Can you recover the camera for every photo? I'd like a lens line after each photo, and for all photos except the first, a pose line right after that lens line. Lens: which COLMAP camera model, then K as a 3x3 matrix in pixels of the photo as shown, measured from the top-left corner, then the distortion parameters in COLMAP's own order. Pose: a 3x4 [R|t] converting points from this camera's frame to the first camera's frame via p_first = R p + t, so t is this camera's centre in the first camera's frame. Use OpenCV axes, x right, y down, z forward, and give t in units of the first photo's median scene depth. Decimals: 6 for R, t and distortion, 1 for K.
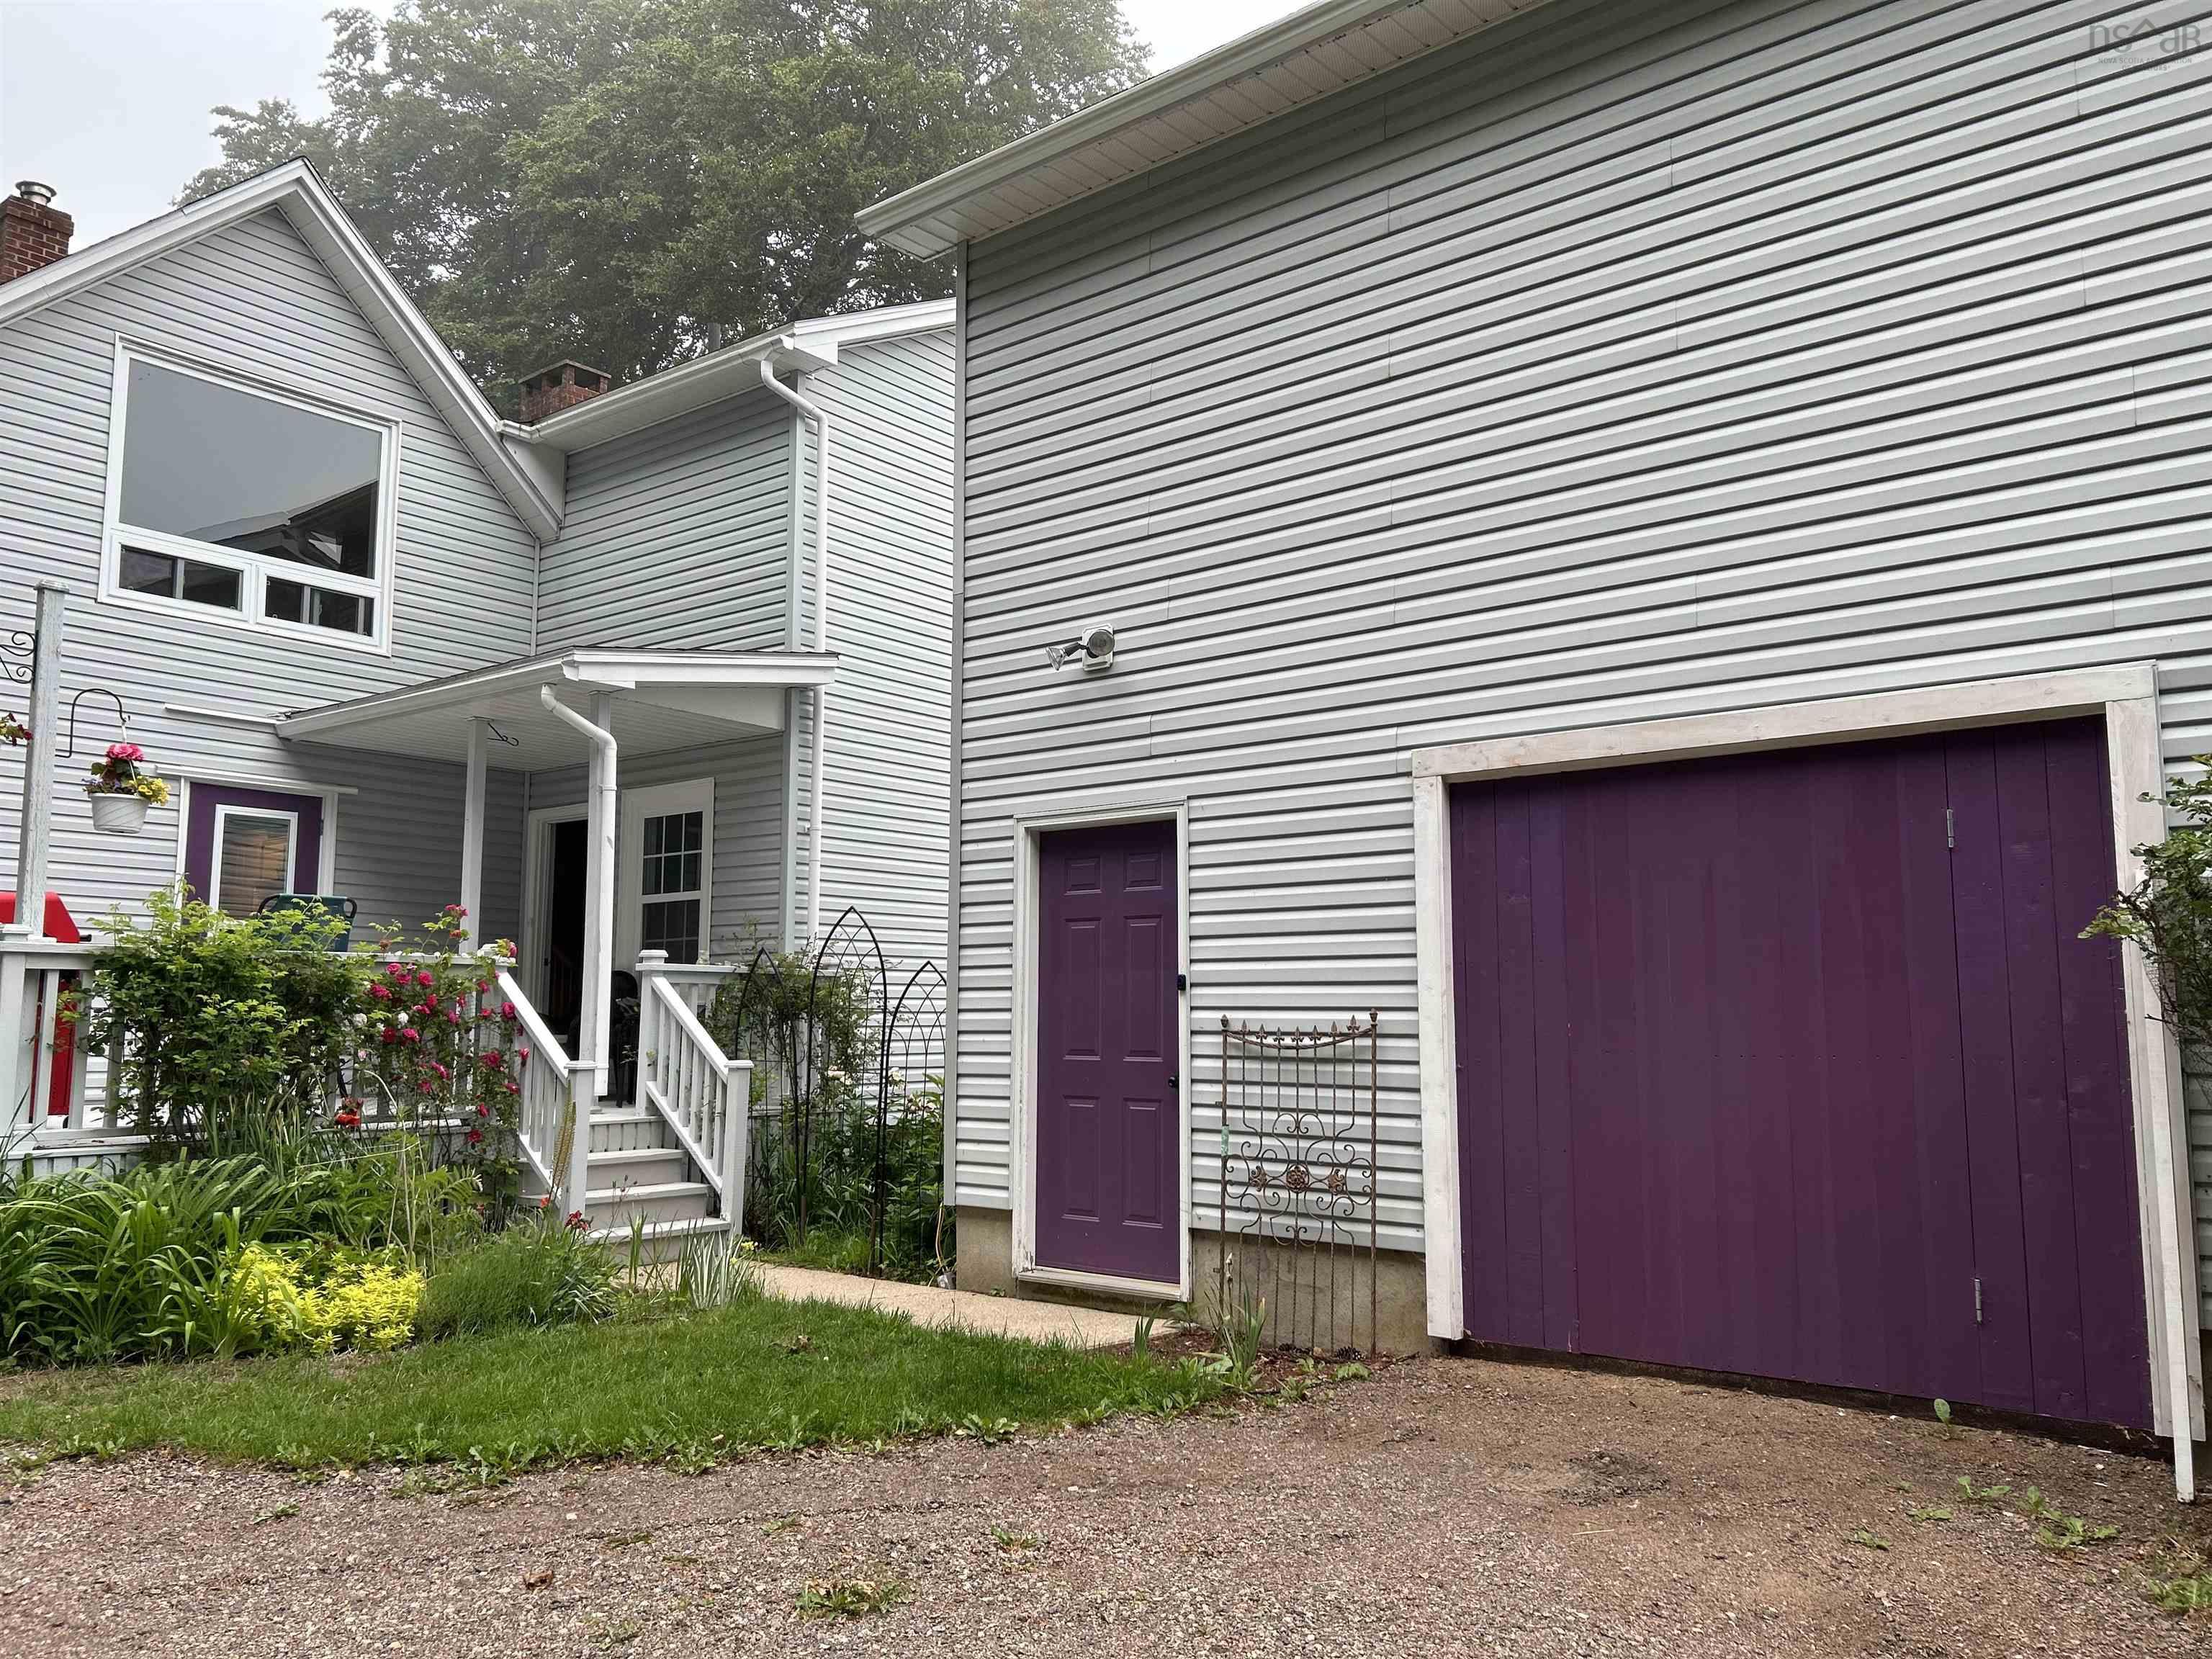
lens RADIAL K [[1661.8, 0, 1106.0], [0, 1661.8, 829.5], [0, 0, 1]] dist [0.025098, -0.009568]
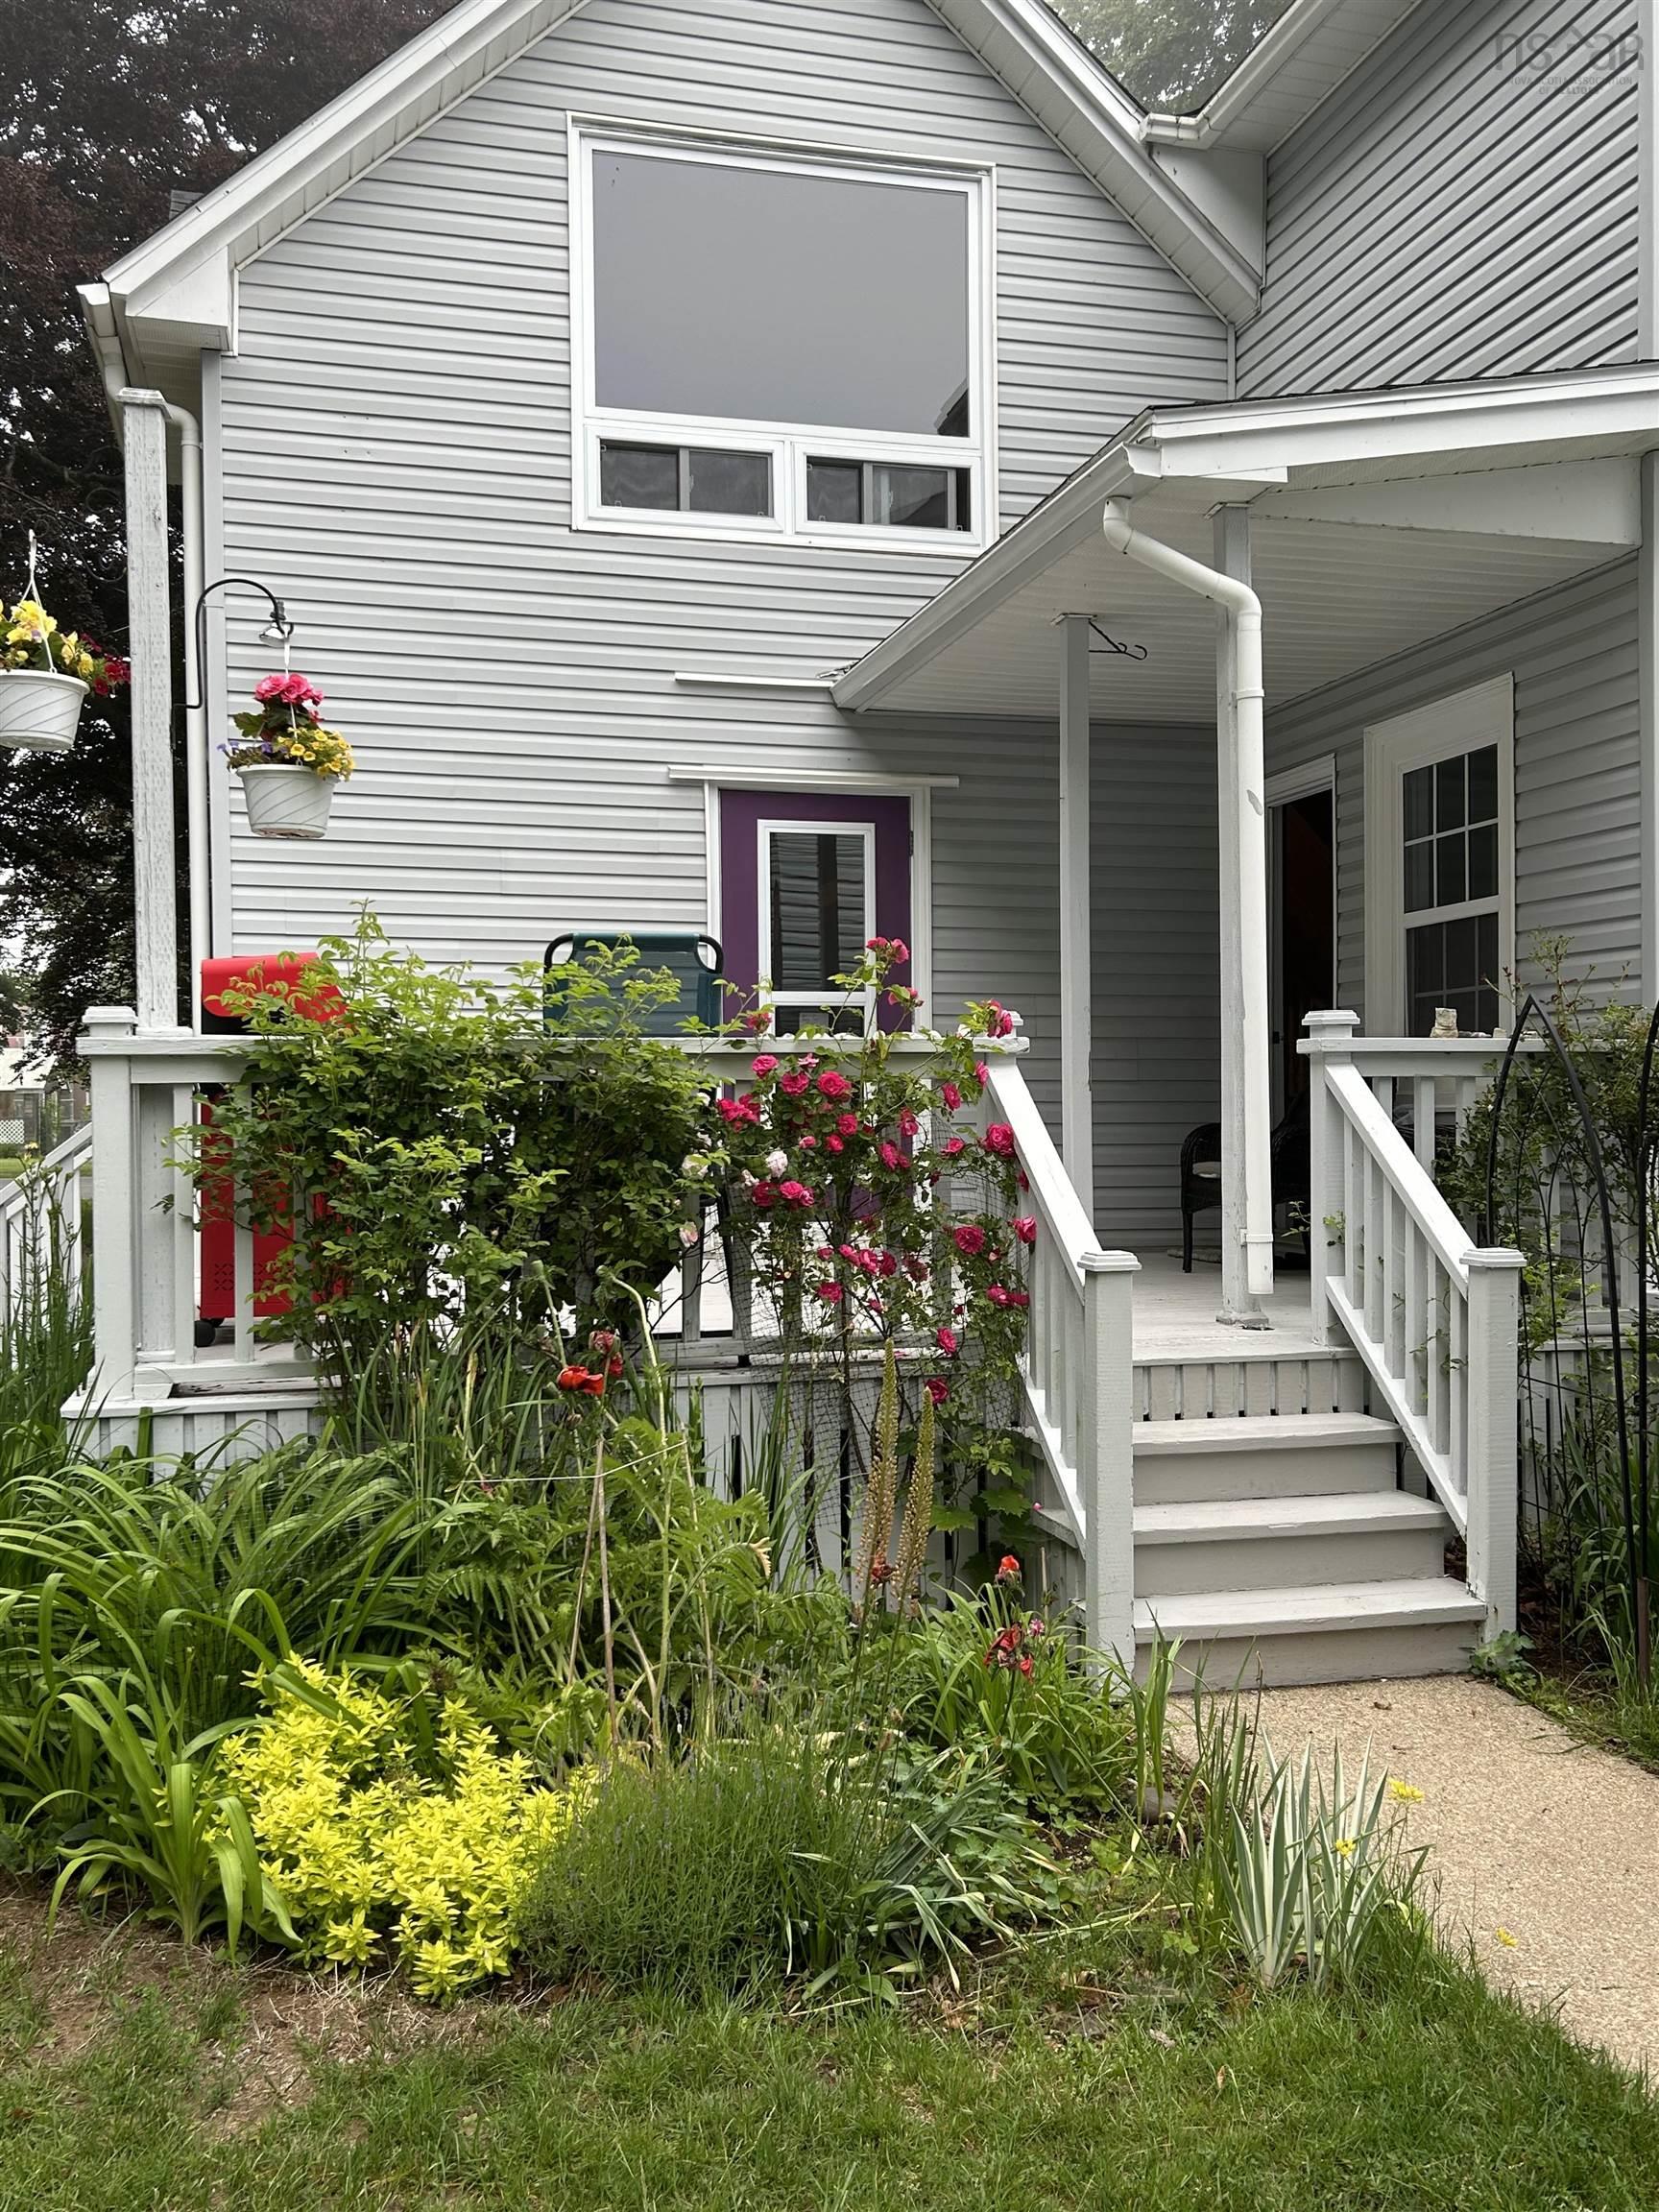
lens RADIAL K [[1977.4, 0, 828.3], [0, 1977.4, 1126.9], [0, 0, 1]] dist [0.109348, -0.235301]
pose [[0.793649, -0.004216, -0.608362, -0.033029], [0.080905, 0.991826, 0.098673, 0.036287], [0.602973, -0.127532, 0.787502, 0.442918]]
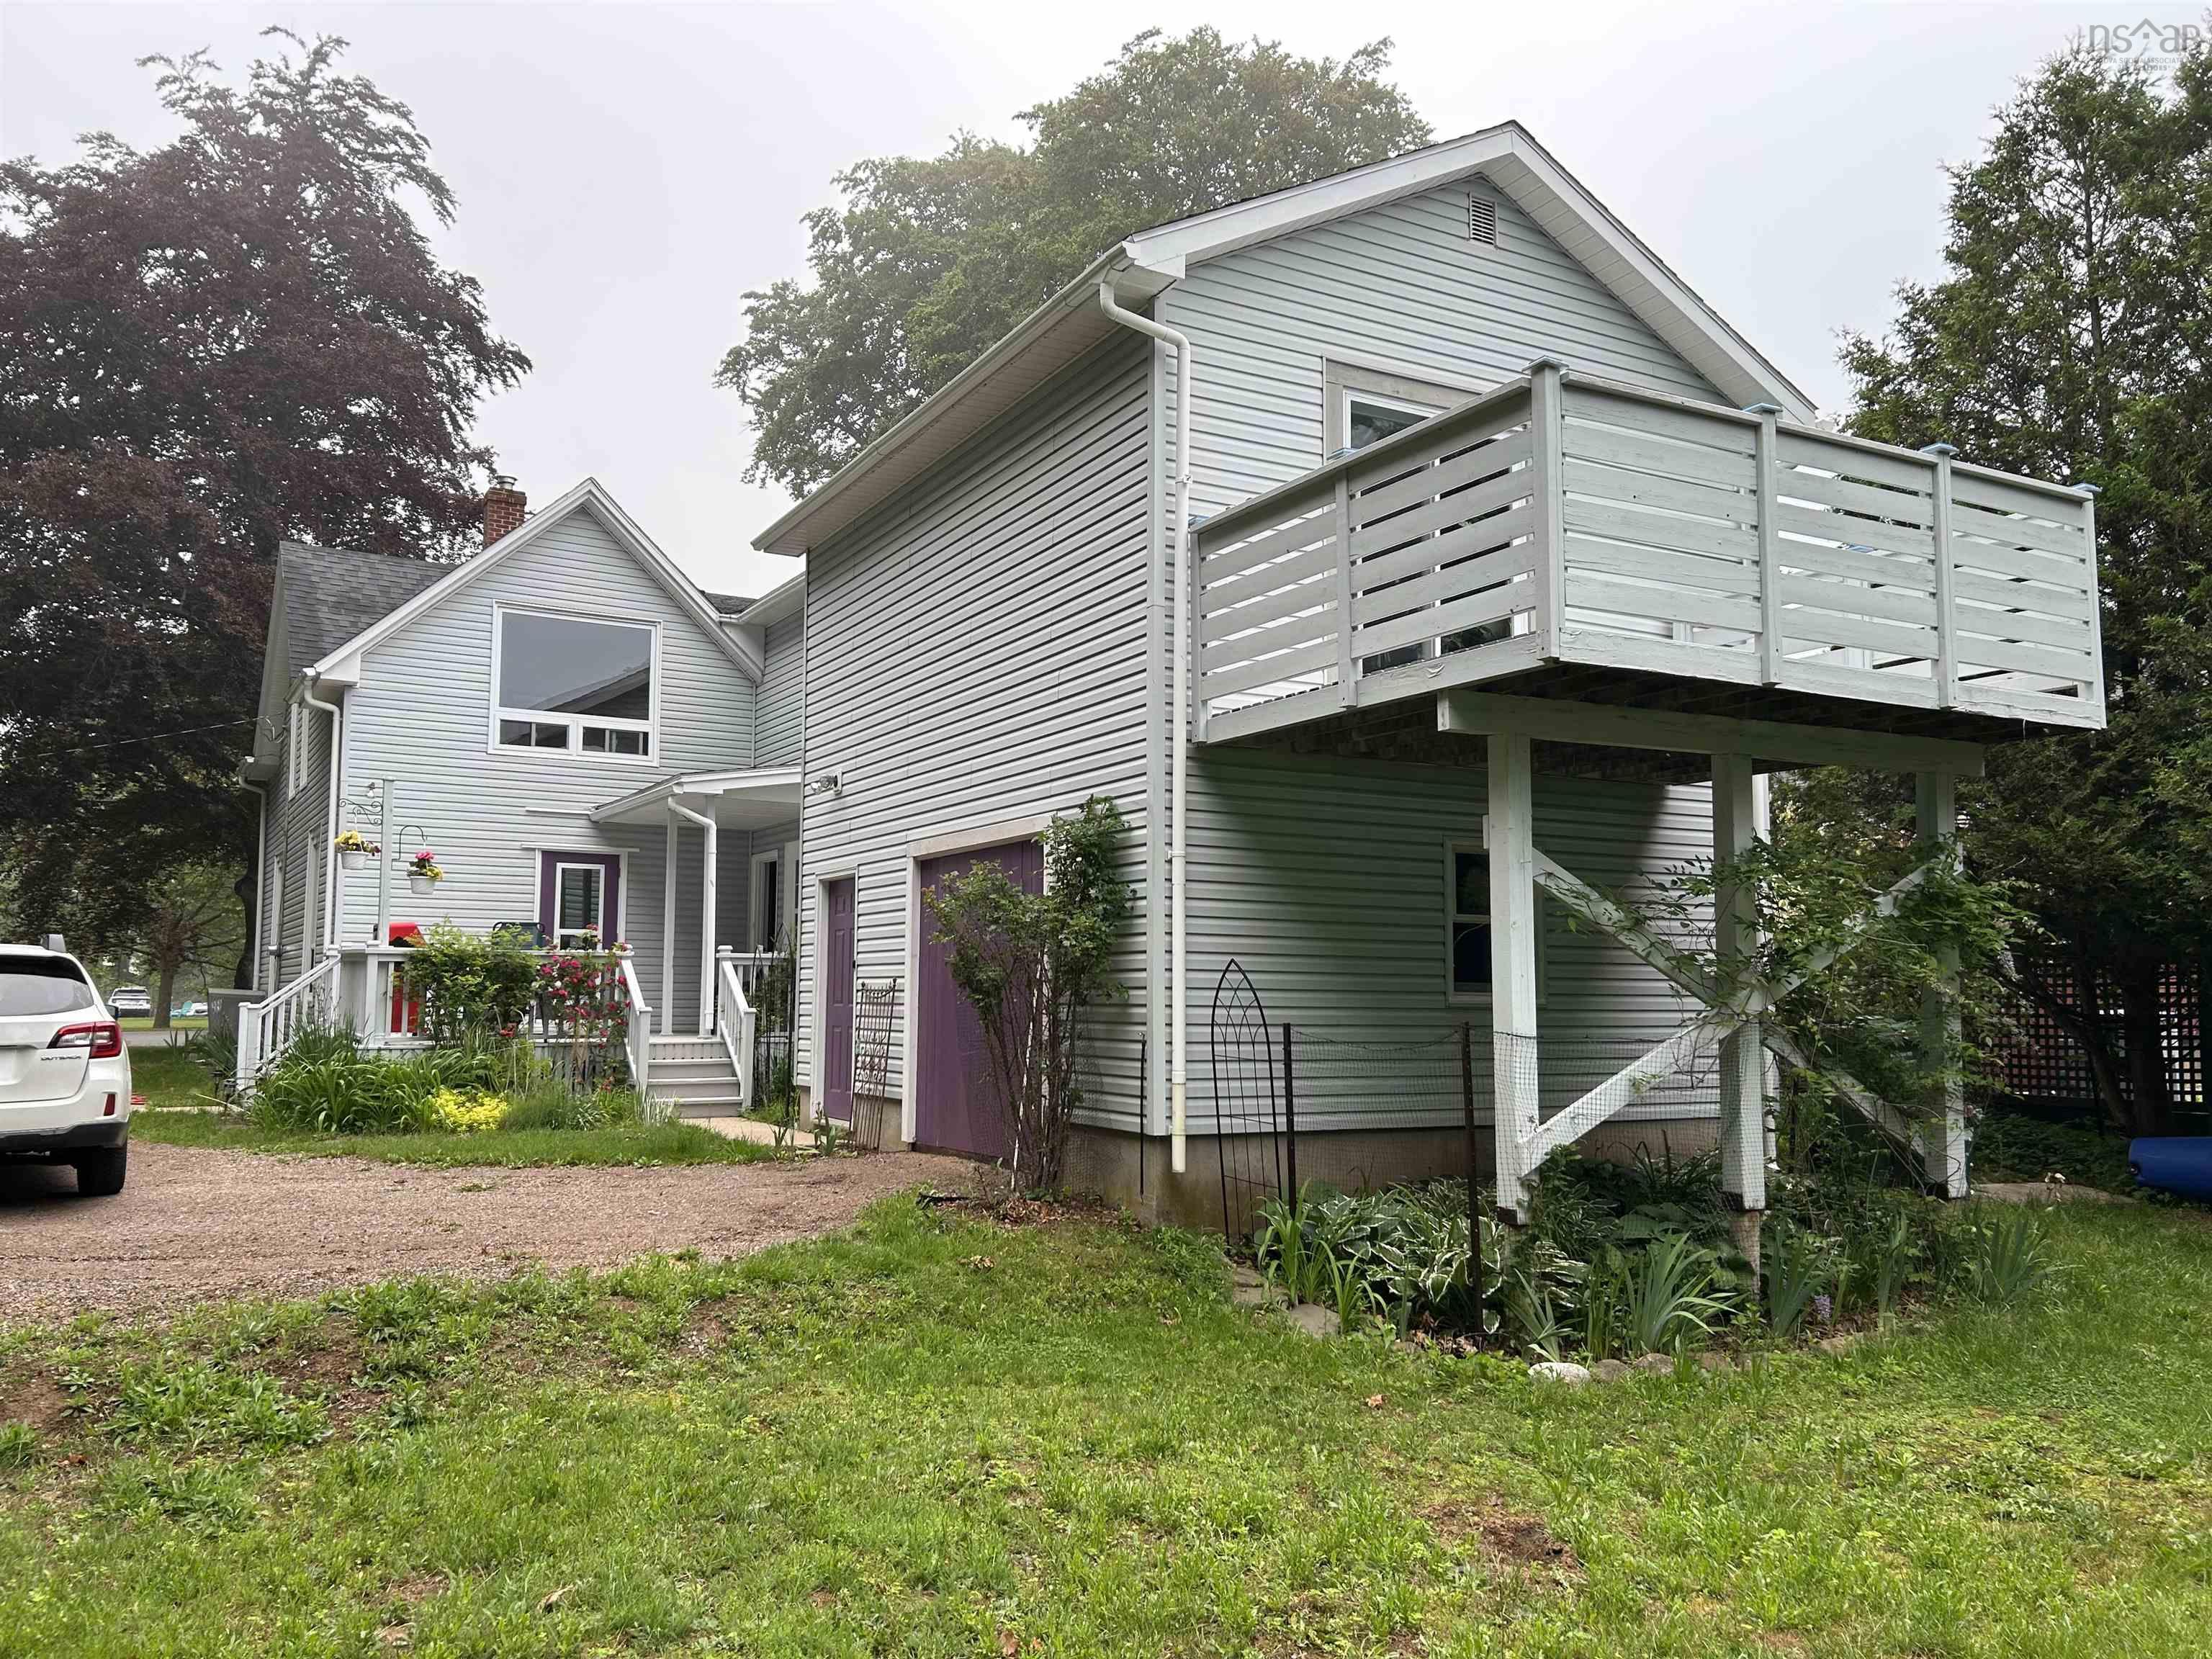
lens RADIAL K [[1661.8, 0, 1106.0], [0, 1661.8, 829.5], [0, 0, 1]] dist [0.025098, -0.009568]
pose [[0.933450, -0.035785, -0.356919, 0.720645], [0.040717, 0.999151, 0.006312, -0.043868], [0.356390, -0.020425, 0.934114, -0.477454]]
